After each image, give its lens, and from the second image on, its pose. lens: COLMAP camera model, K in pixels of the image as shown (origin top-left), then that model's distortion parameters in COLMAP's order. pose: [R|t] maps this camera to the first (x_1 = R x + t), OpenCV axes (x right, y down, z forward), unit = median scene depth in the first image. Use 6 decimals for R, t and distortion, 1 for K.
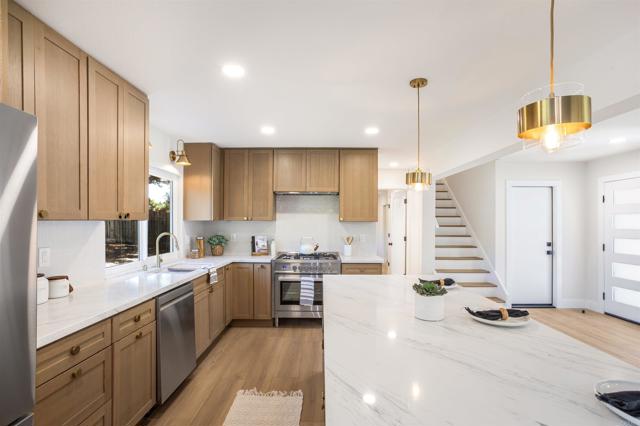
lens RADIAL K [[311.4, 0, 318.7], [0, 311.4, 224.7], [0, 0, 1]] dist [-0.017602, 0.000711]
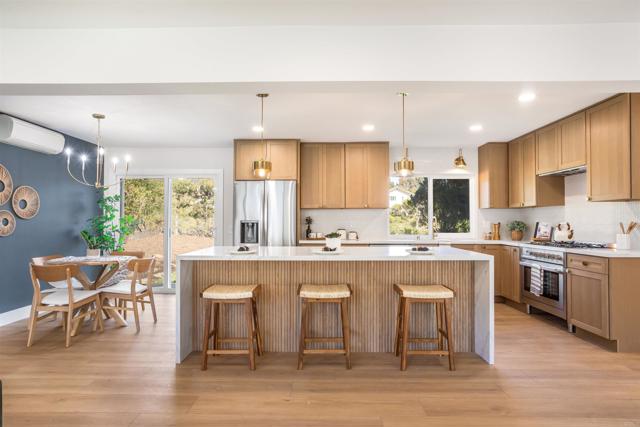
lens RADIAL K [[358.5, 0, 318.6], [0, 358.5, 217.1], [0, 0, 1]] dist [-0.011791, 0.006705]
pose [[-0.005499, -0.020322, -0.999778, 0.964320], [-0.011354, 0.999730, -0.020258, 0.054312], [0.999920, 0.011240, -0.005728, 0.334606]]
